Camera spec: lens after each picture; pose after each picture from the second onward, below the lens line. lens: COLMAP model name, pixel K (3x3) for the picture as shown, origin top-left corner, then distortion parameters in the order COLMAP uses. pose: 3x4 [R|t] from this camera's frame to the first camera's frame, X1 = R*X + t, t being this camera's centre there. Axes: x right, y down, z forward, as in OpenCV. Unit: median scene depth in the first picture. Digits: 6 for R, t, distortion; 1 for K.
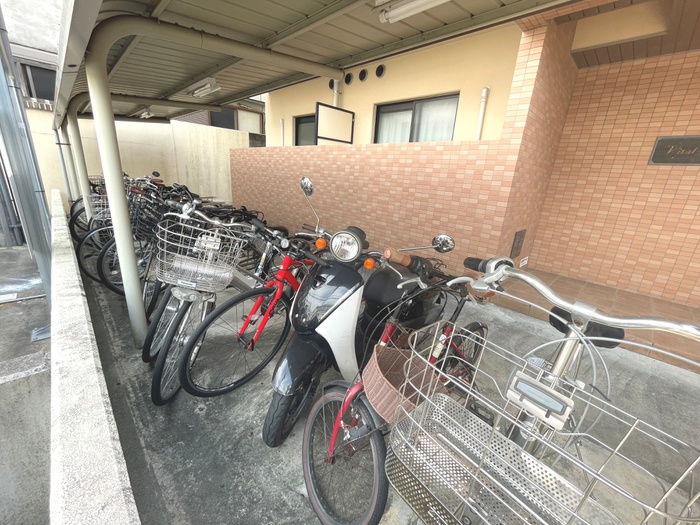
lens RADIAL K [[283.4, 0, 349.8], [0, 283.4, 262.3], [0, 0, 1]] dist [-0.003316, 0.000070]
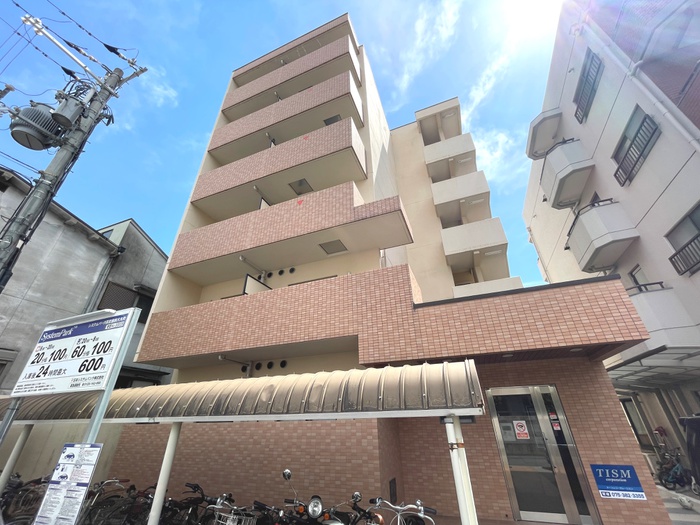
lens RADIAL K [[283.4, 0, 350.6], [0, 283.4, 262.0], [0, 0, 1]] dist [-0.003316, 0.000070]
pose [[0.913499, 0.125288, 0.387069, -0.292858], [0.191600, 0.706807, -0.680965, 0.048090], [-0.358900, 0.696223, 0.621662, -0.598152]]
